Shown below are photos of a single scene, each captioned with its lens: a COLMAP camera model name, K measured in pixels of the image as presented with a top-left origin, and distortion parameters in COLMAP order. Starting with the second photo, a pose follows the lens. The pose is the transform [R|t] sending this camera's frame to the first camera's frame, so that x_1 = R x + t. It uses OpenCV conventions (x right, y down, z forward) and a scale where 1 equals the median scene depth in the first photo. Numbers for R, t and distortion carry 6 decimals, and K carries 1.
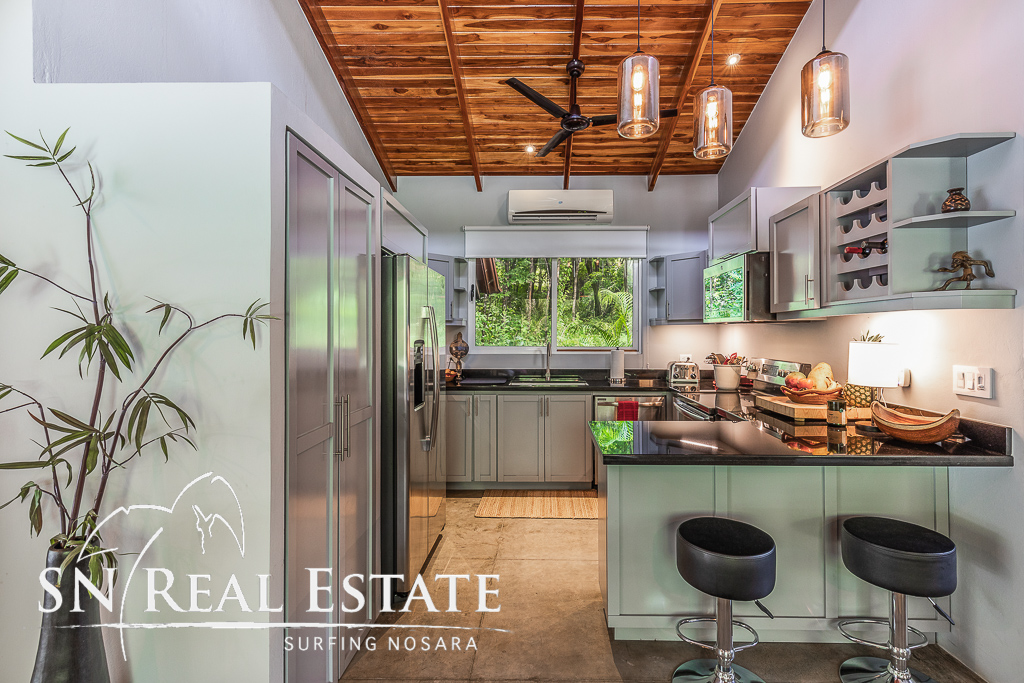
lens RADIAL K [[457.1, 0, 518.5], [0, 457.1, 342.9], [0, 0, 1]] dist [0.003548, 0.001347]
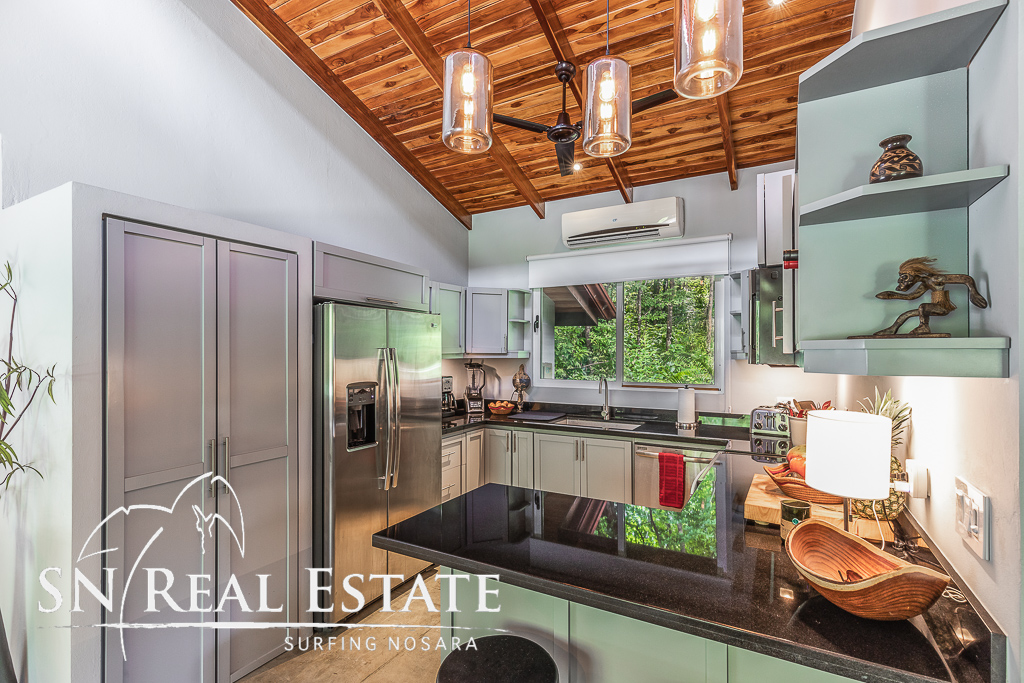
lens RADIAL K [[446.5, 0, 512.7], [0, 446.5, 358.9], [0, 0, 1]] dist [0.002972, -0.000096]
pose [[0.896407, 0.004031, -0.443213, 0.302556], [-0.007507, 0.999953, -0.006088, -0.031817], [0.443168, 0.008785, 0.896395, 0.141435]]
